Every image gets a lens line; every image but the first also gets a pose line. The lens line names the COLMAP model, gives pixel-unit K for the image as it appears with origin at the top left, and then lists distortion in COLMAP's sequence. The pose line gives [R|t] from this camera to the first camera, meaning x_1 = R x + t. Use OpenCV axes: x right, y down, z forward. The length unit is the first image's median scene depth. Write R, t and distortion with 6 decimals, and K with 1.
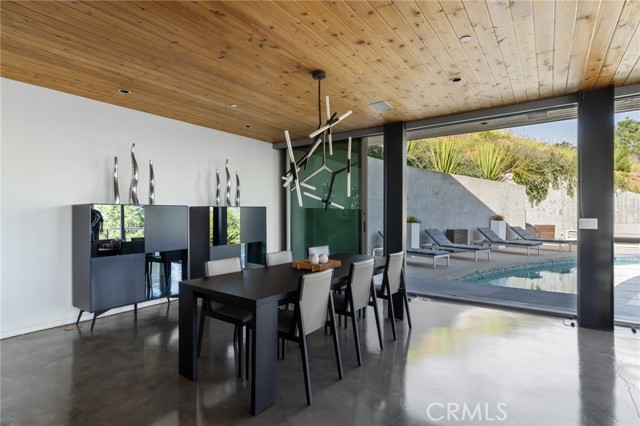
lens RADIAL K [[333.9, 0, 320.0], [0, 333.9, 213.0], [0, 0, 1]] dist [0.000963, 0.000325]
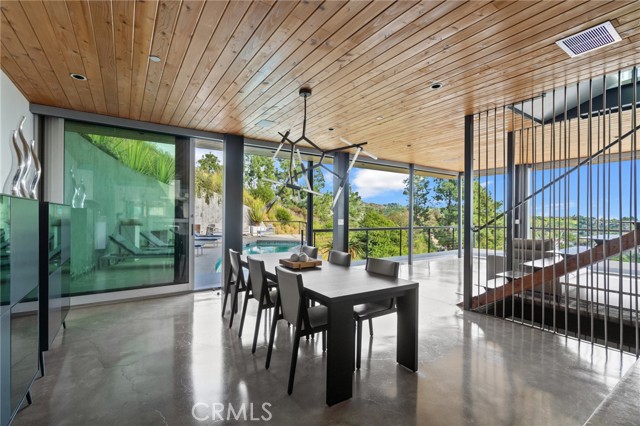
lens RADIAL K [[285.2, 0, 320.0], [0, 285.2, 213.0], [0, 0, 1]] dist [0.000311, 0.000061]
pose [[0.353083, 0.014350, 0.935482, -0.245768], [-0.007029, 0.999895, -0.012685, 0.000911], [-0.935566, -0.002097, 0.353147, 0.169183]]
